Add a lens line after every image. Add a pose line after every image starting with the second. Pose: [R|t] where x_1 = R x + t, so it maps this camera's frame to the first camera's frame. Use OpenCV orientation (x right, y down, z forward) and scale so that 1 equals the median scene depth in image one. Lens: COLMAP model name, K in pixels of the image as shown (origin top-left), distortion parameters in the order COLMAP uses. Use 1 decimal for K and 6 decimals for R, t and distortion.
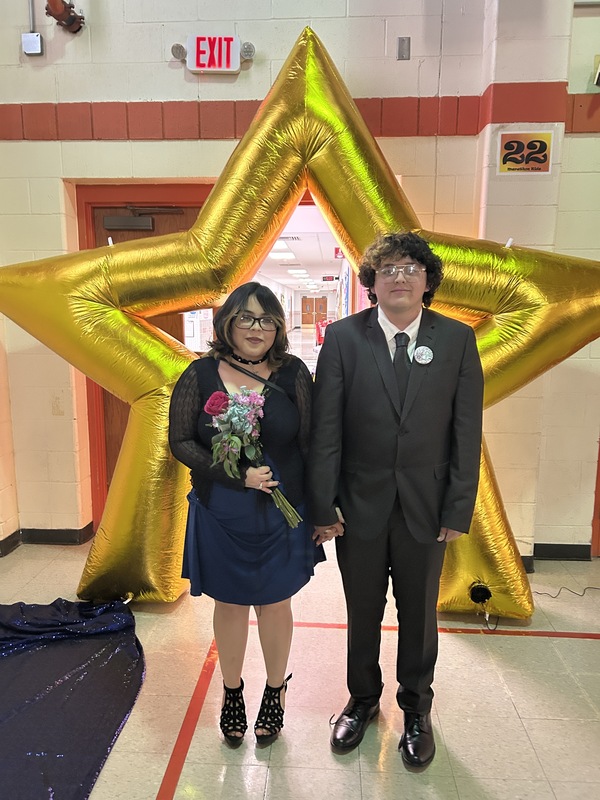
lens RADIAL K [[599.6, 0, 291.9], [0, 599.6, 397.0], [0, 0, 1]] dist [0.017891, -0.015748]
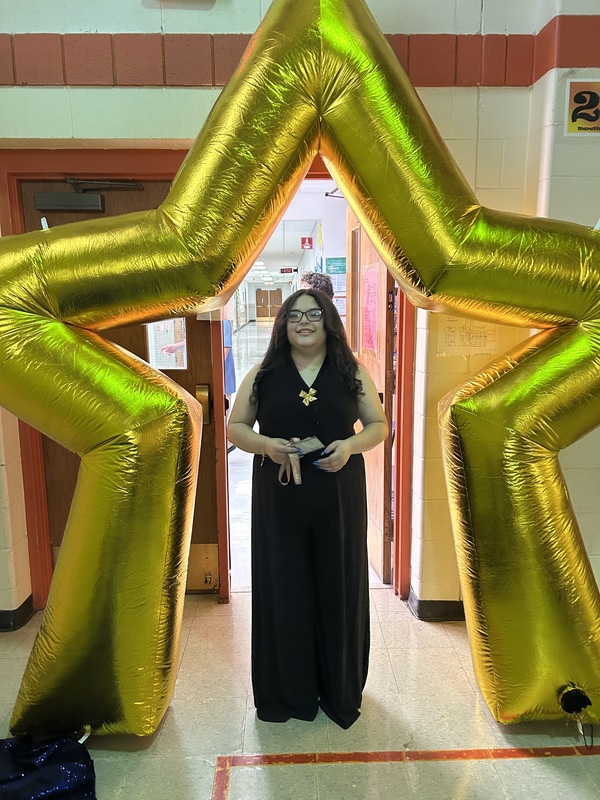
lens RADIAL K [[599.6, 0, 293.1], [0, 599.6, 394.1], [0, 0, 1]] dist [0.017891, -0.015748]
pose [[0.995754, -0.026105, 0.088272, -0.079736], [0.025348, 0.999632, 0.009691, -0.059381], [-0.088492, -0.007412, 0.996049, 0.272714]]
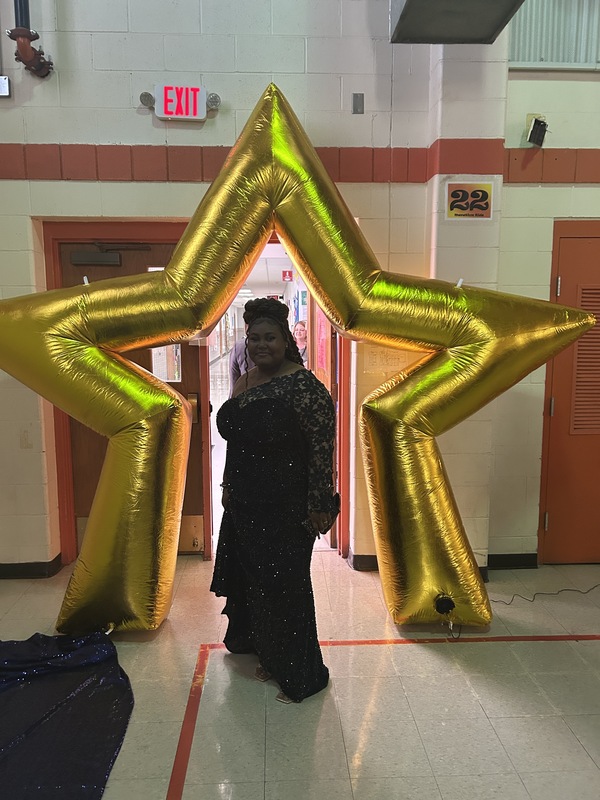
lens RADIAL K [[599.6, 0, 293.8], [0, 599.6, 392.9], [0, 0, 1]] dist [0.017891, -0.015748]
pose [[0.994298, -0.019731, 0.104795, -0.058186], [0.023066, 0.999262, -0.030706, -0.025633], [-0.104112, 0.032948, 0.994020, -0.056489]]
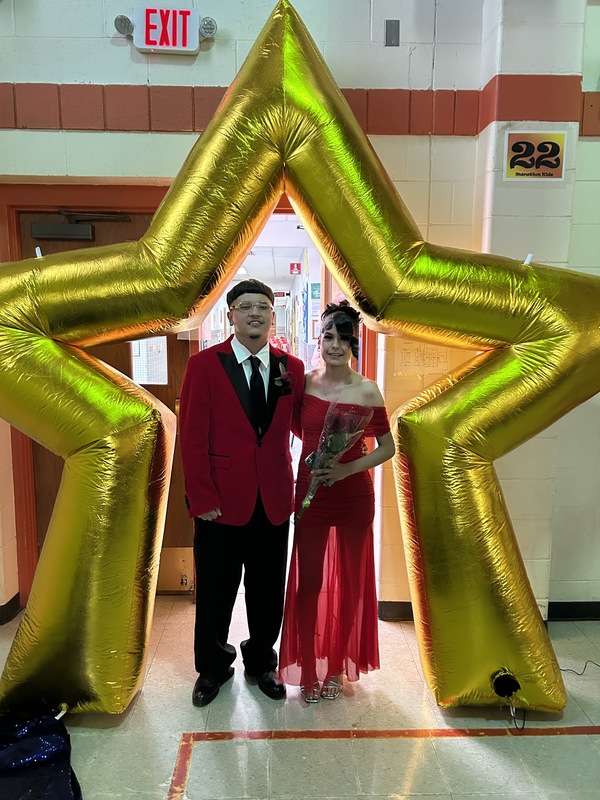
lens RADIAL K [[599.6, 0, 290.7], [0, 599.6, 396.2], [0, 0, 1]] dist [0.017891, -0.015748]
pose [[0.995623, -0.011271, 0.092783, -0.046313], [0.013652, 0.999593, -0.025068, -0.045077], [-0.092463, 0.026225, 0.995371, 0.185180]]
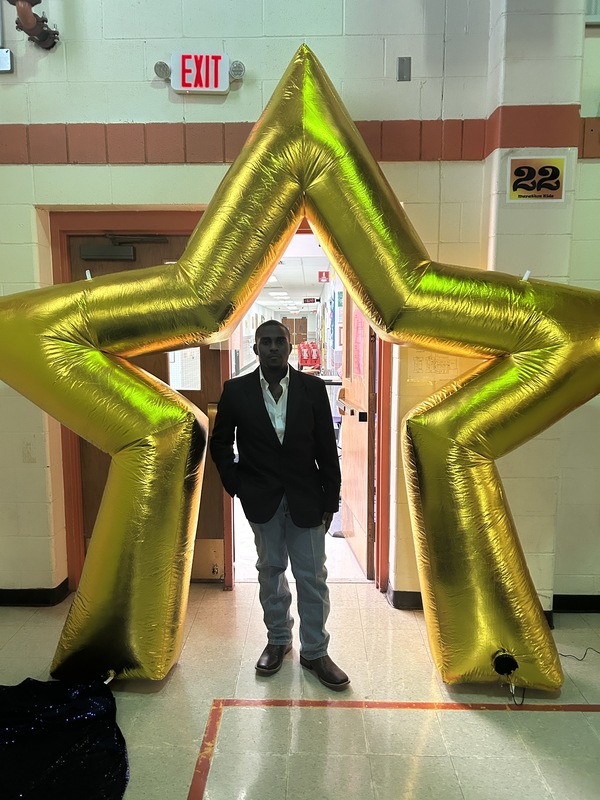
lens RADIAL K [[599.6, 0, 290.1], [0, 599.6, 395.6], [0, 0, 1]] dist [0.017891, -0.015748]
pose [[0.999238, -0.010939, 0.037457, -0.034699], [0.012214, 0.999347, -0.033991, -0.042713], [-0.037060, 0.034423, 0.998720, 0.092474]]
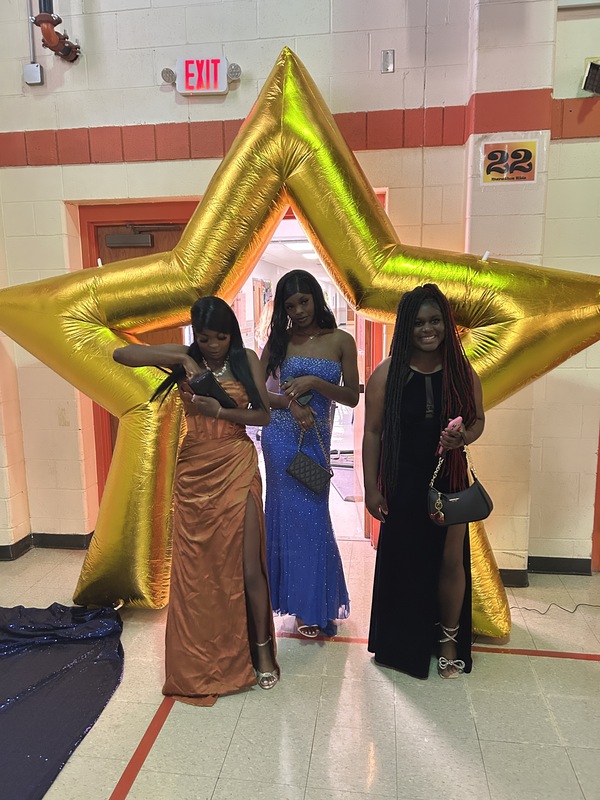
lens RADIAL K [[599.6, 0, 296.9], [0, 599.6, 393.8], [0, 0, 1]] dist [0.017891, -0.015748]
pose [[0.996440, -0.004980, -0.084156, 0.124259], [0.005176, 0.999984, 0.002113, -0.031141], [0.084144, -0.002541, 0.996450, -0.011321]]
